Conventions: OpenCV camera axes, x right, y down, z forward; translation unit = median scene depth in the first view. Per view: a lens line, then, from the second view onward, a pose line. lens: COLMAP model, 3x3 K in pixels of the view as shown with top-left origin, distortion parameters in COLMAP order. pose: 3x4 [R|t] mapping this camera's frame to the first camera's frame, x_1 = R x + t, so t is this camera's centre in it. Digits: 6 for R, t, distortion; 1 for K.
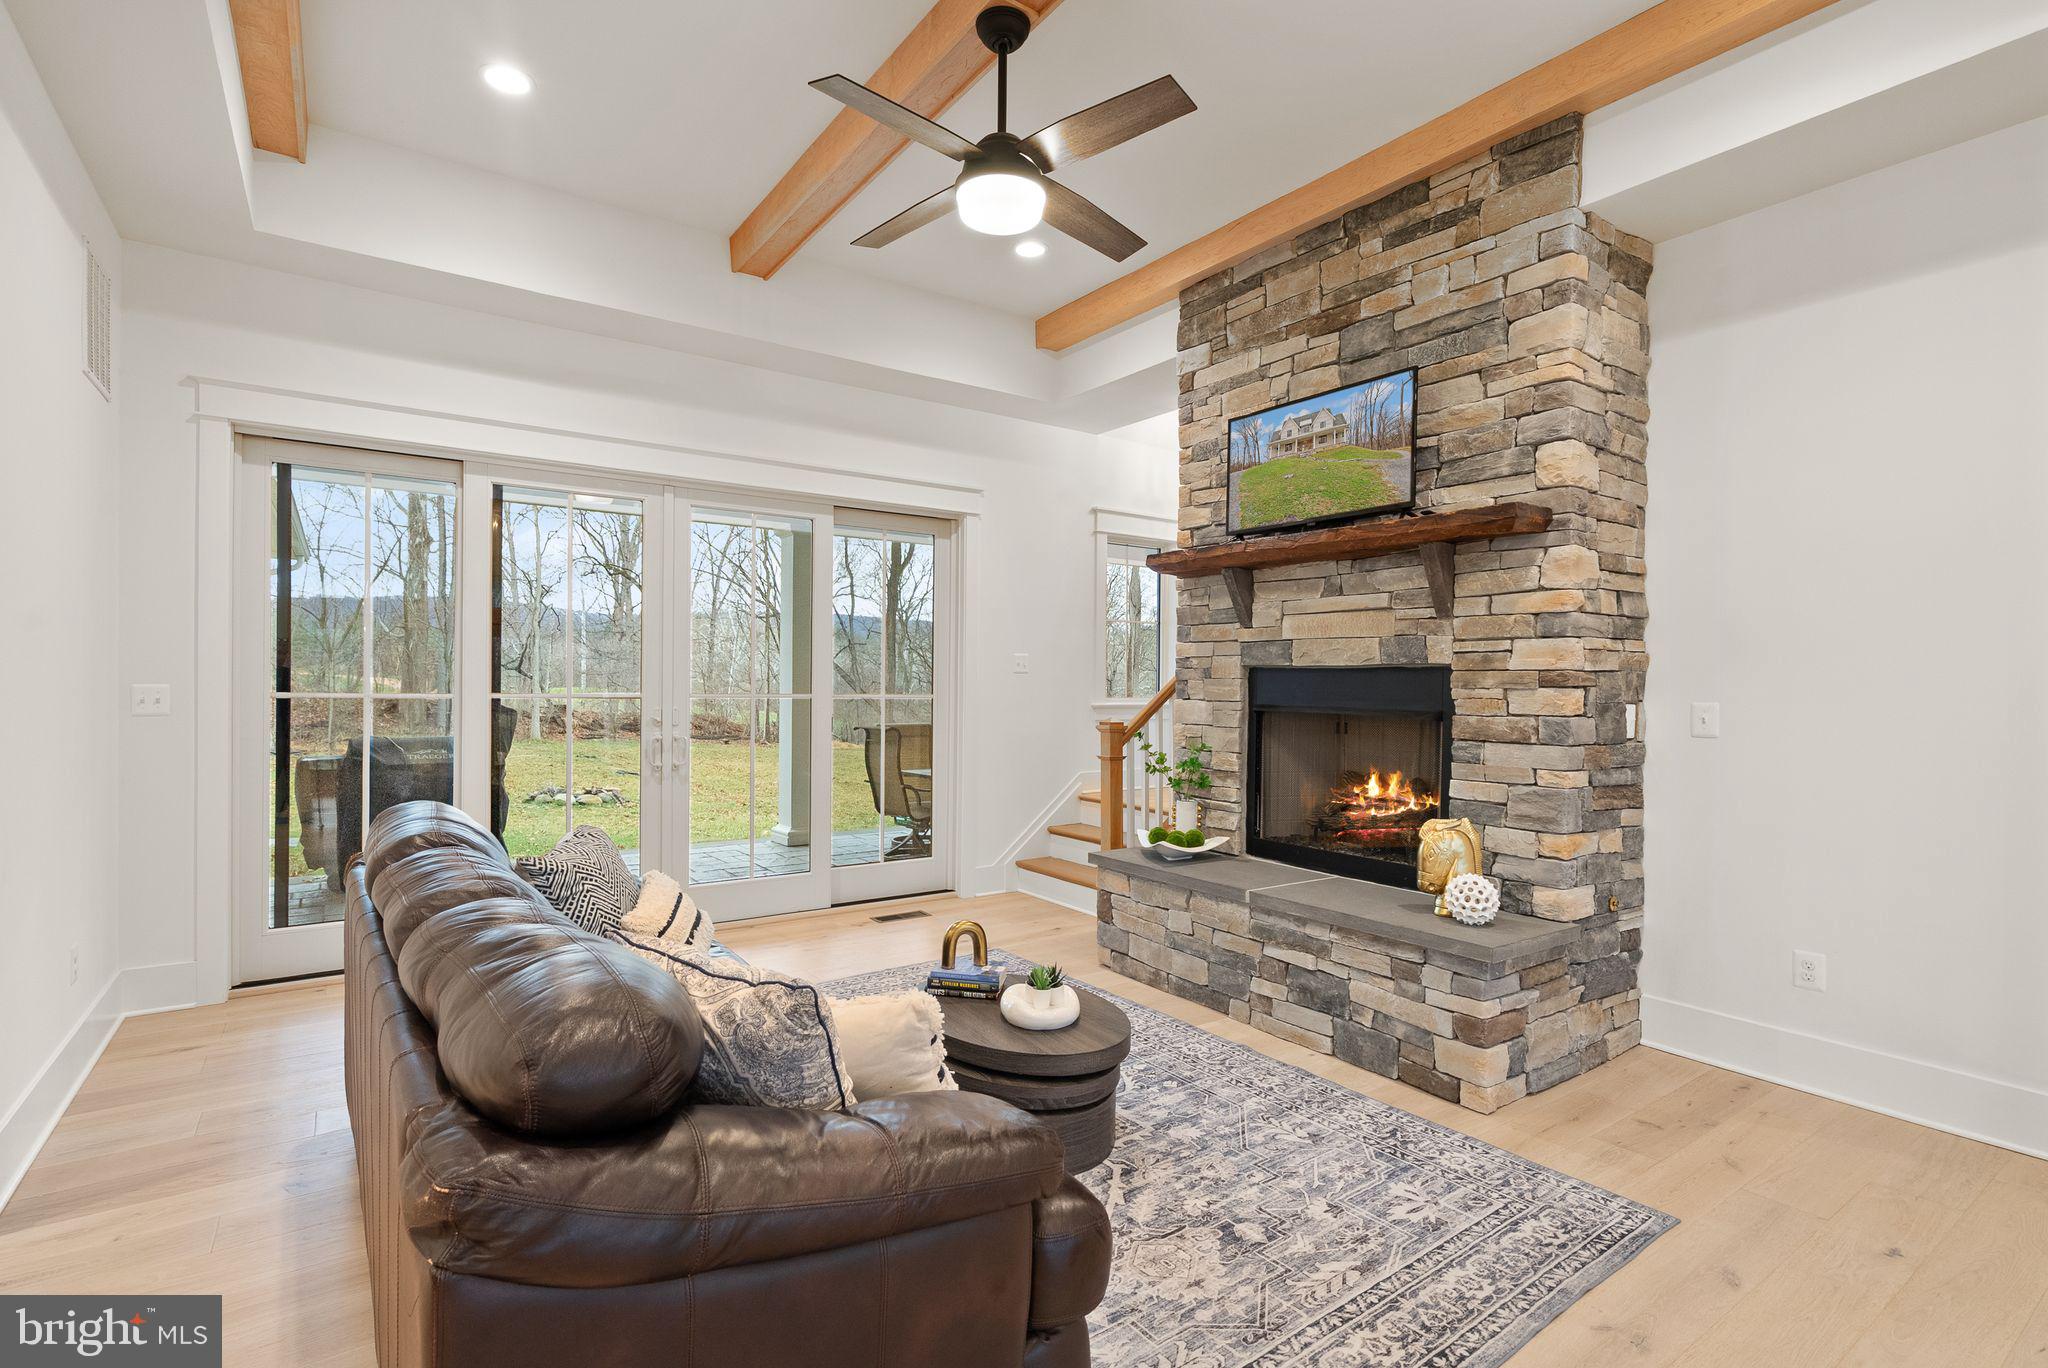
lens RADIAL K [[969.9, 0, 1021.0], [0, 969.9, 687.8], [0, 0, 1]] dist [-0.002306, -0.000067]
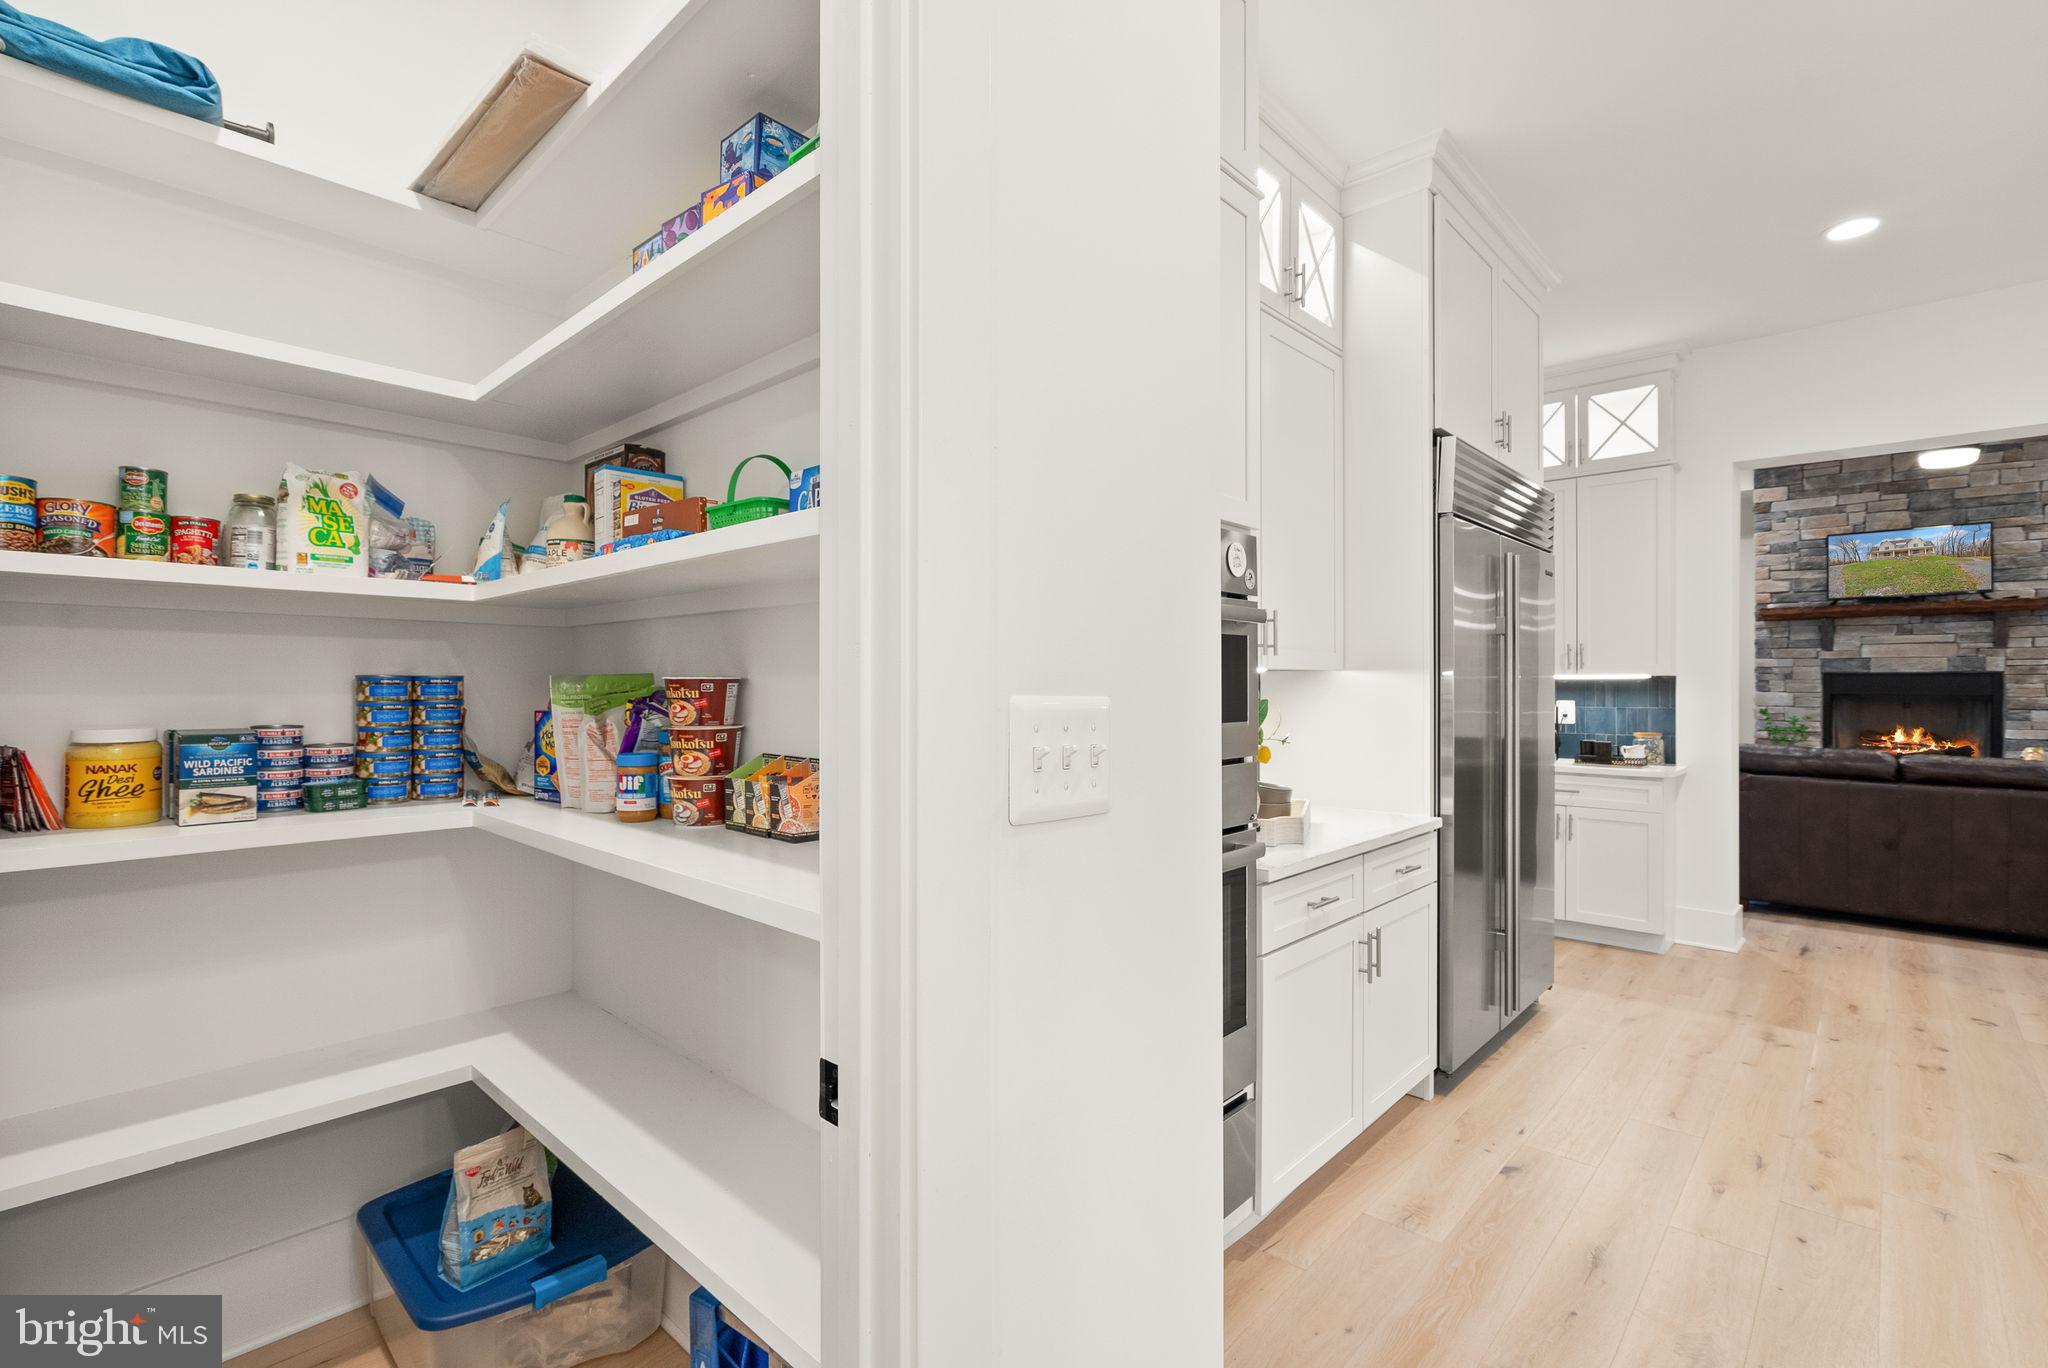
lens RADIAL K [[946.1, 0, 1024.0], [0, 946.1, 684.0], [0, 0, 1]] dist [-0.000581, 0.000235]
pose [[0.979459, -0.010093, 0.201391, -1.941218], [0.010941, 0.999935, -0.003094, -0.014464], [-0.201346, 0.005233, 0.979506, -0.502585]]
